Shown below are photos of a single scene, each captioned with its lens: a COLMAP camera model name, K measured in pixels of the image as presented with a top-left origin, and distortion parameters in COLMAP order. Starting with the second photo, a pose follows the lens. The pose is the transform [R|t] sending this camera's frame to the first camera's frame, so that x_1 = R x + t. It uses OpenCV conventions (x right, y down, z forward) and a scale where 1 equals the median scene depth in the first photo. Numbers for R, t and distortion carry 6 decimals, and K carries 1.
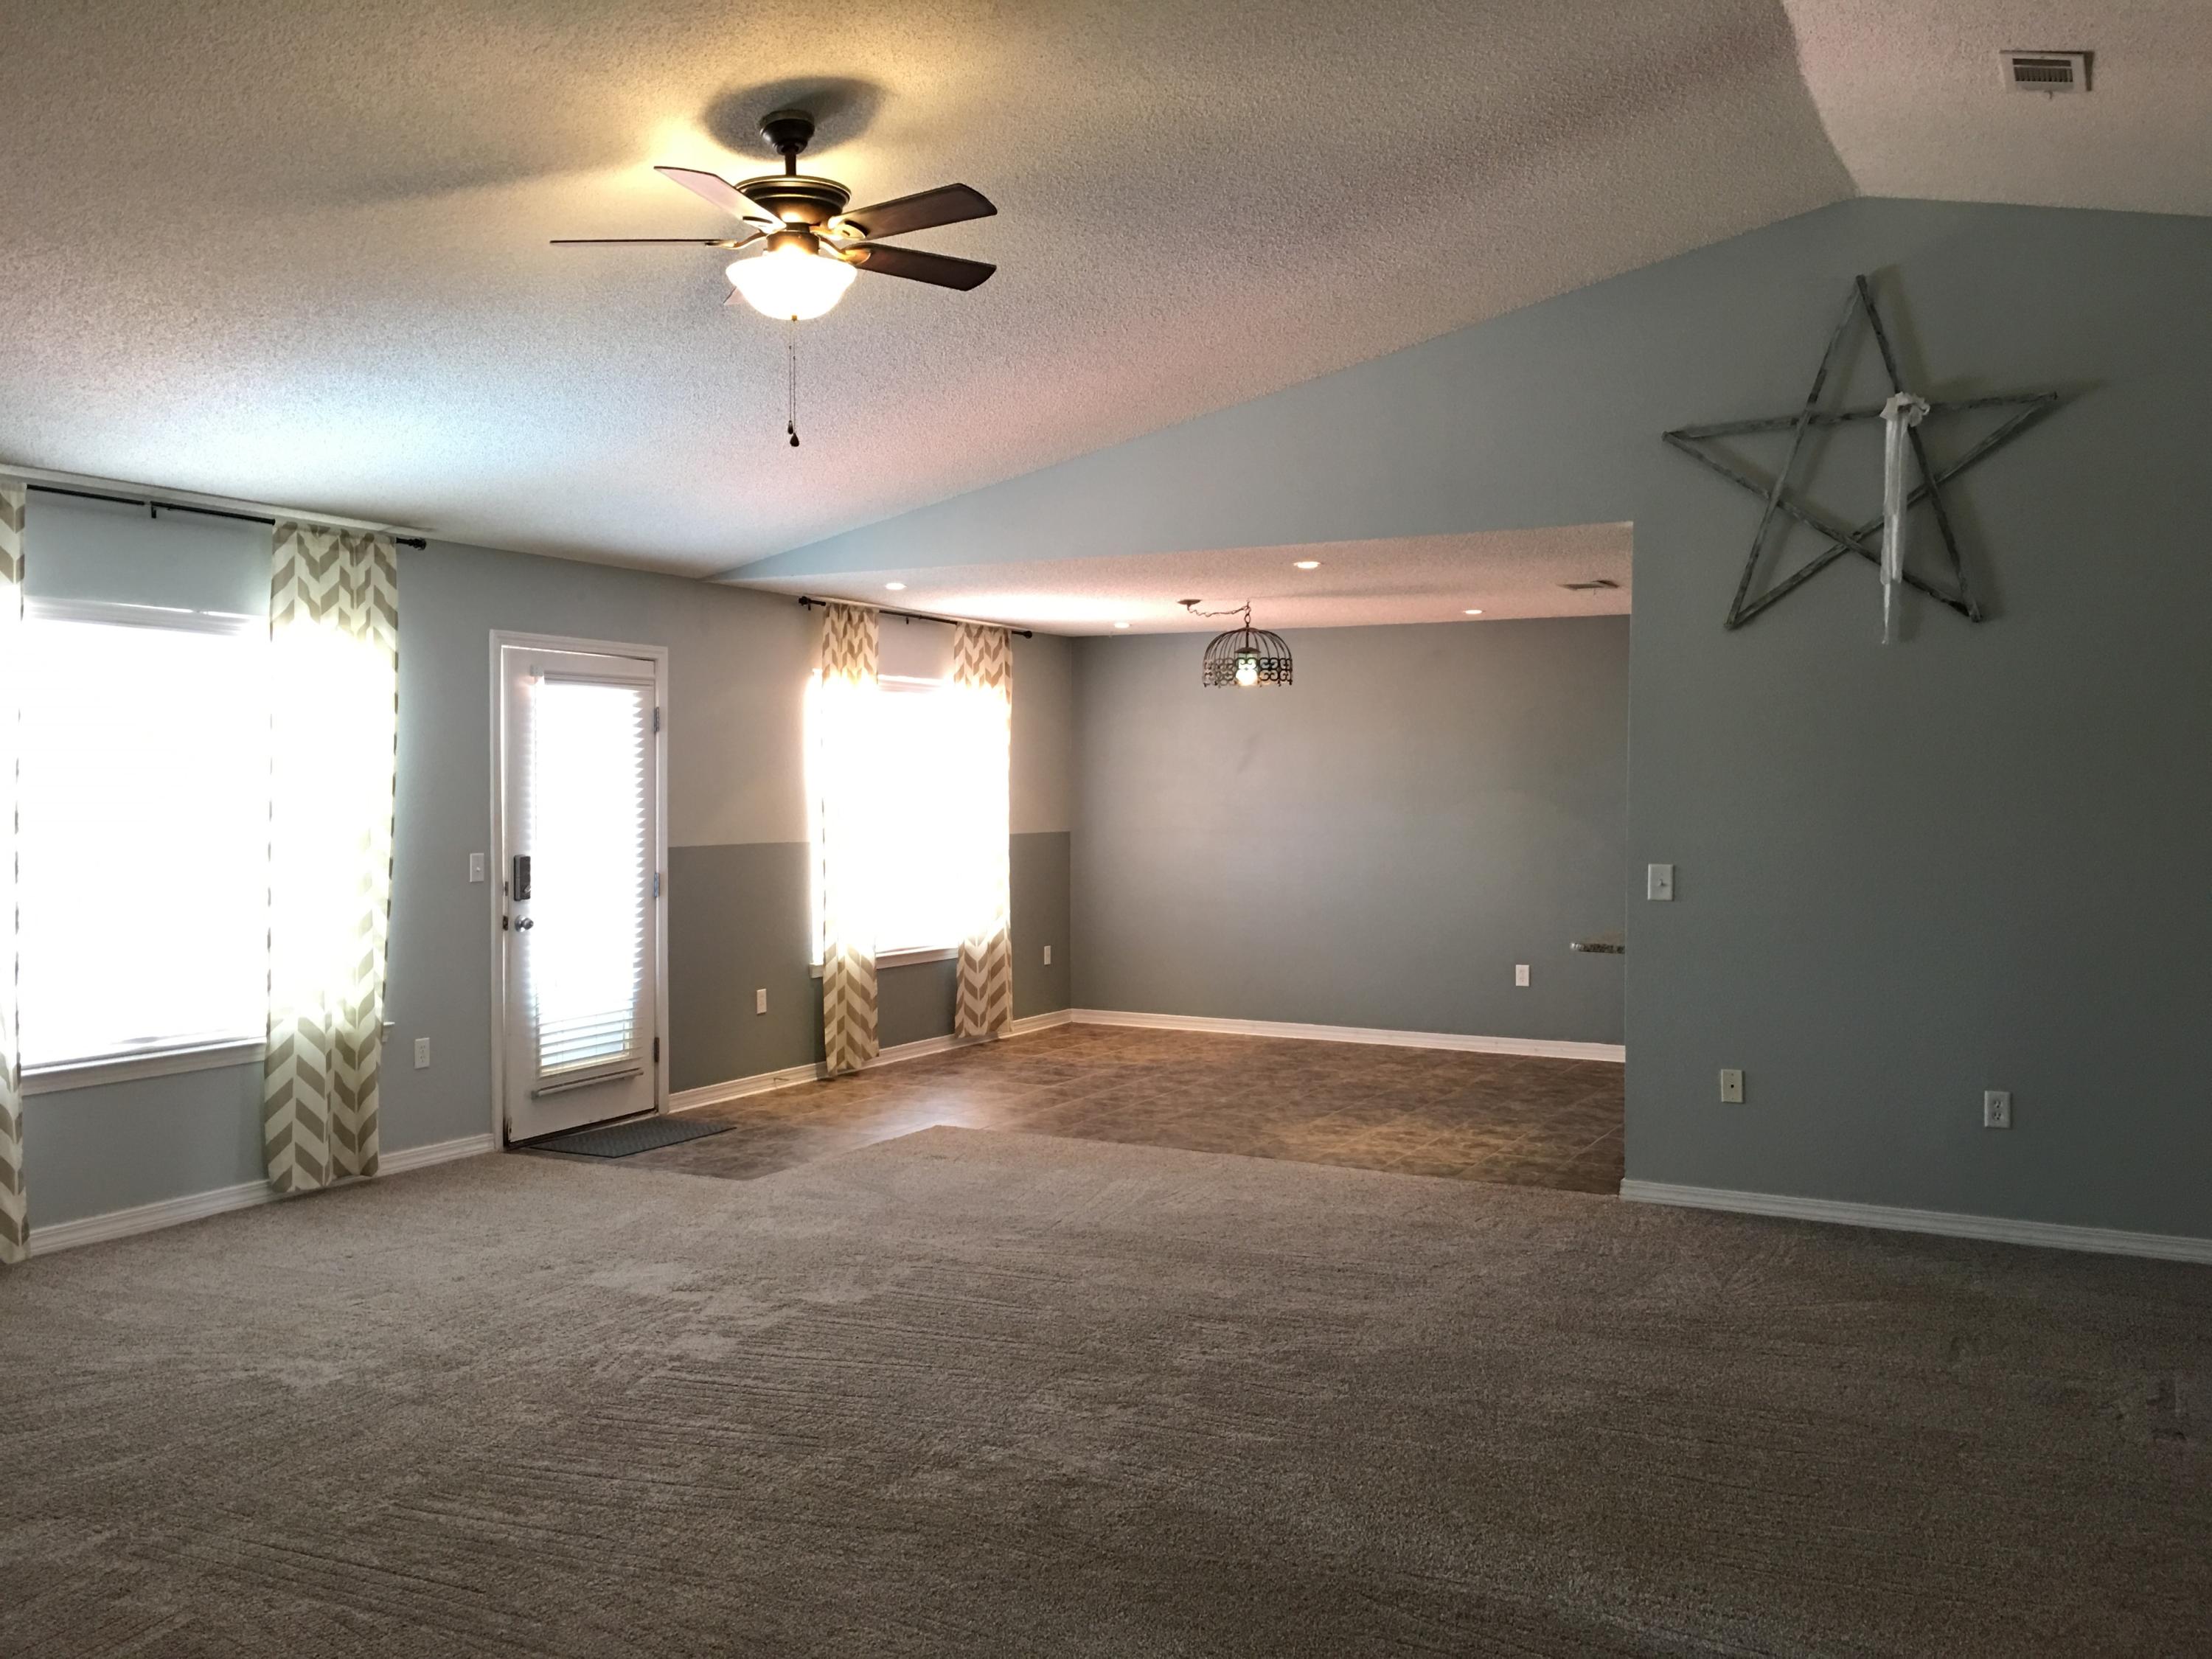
lens RADIAL K [[1877.8, 0, 1086.9], [0, 1877.8, 832.8], [0, 0, 1]] dist [0.077443, -0.101218]
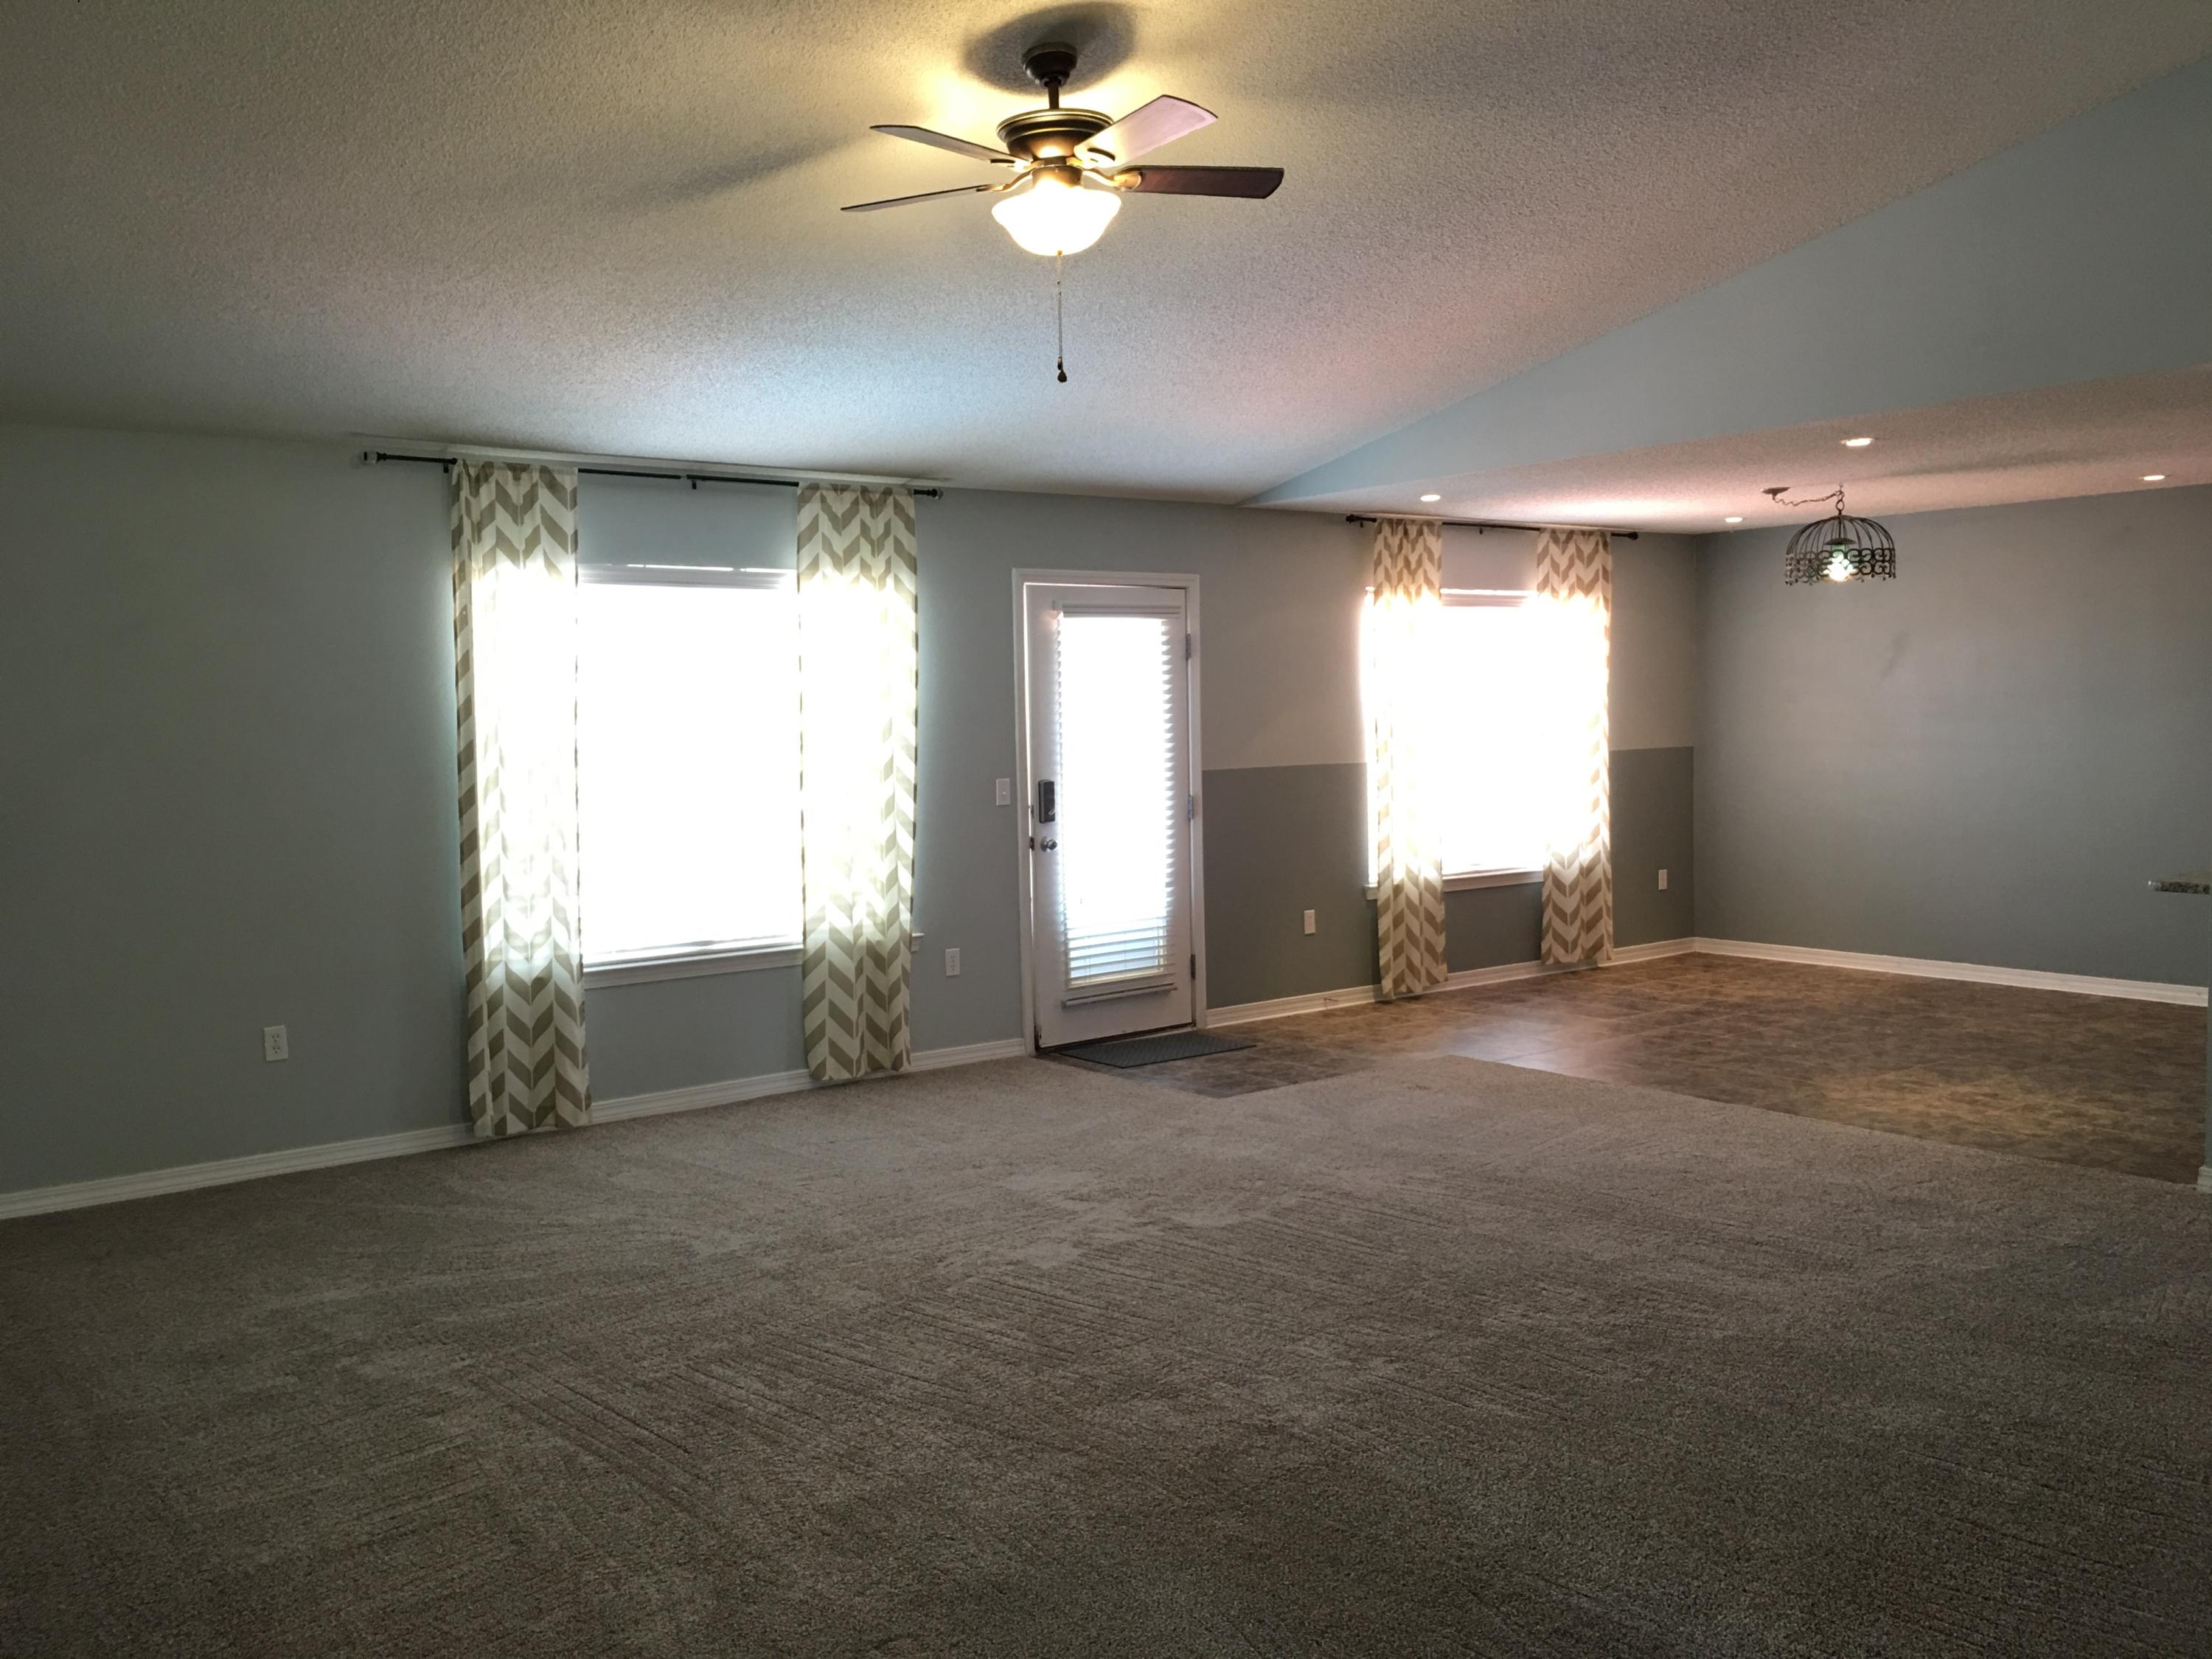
lens RADIAL K [[1877.8, 0, 1095.0], [0, 1877.8, 833.6], [0, 0, 1]] dist [0.077443, -0.101218]
pose [[0.912966, 0.006273, -0.407988, 0.163667], [0.013011, 0.998926, 0.044474, -0.004970], [0.407829, -0.045911, 0.911903, 0.045622]]
